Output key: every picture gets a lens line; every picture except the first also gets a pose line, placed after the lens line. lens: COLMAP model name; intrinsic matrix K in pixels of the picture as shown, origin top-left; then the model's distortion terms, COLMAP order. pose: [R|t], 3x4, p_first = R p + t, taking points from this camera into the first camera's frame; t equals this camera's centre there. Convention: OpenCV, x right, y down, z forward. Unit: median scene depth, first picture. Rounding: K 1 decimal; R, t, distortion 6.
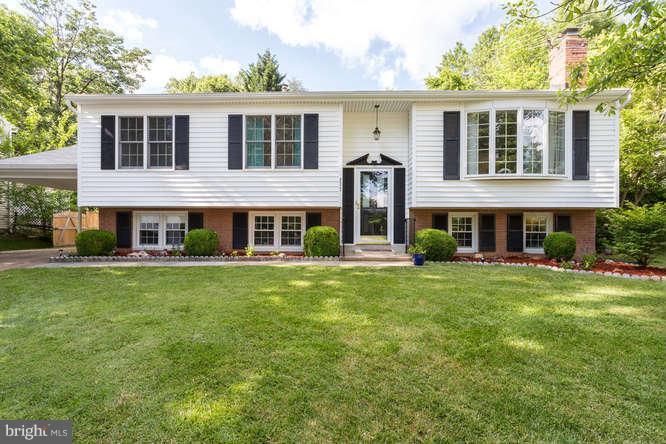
lens RADIAL K [[295.5, 0, 332.0], [0, 295.5, 209.6], [0, 0, 1]] dist [0.003485, 0.000185]
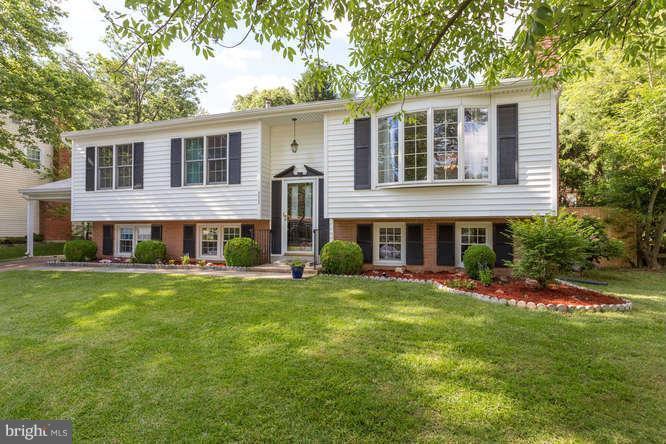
lens RADIAL K [[316.5, 0, 331.4], [0, 316.5, 224.6], [0, 0, 1]] dist [-0.000386, 0.000616]
pose [[0.967304, -0.007839, -0.253499, 0.532529], [0.011023, 0.999877, 0.011140, 0.001629], [0.253380, -0.013570, 0.967272, -0.022715]]
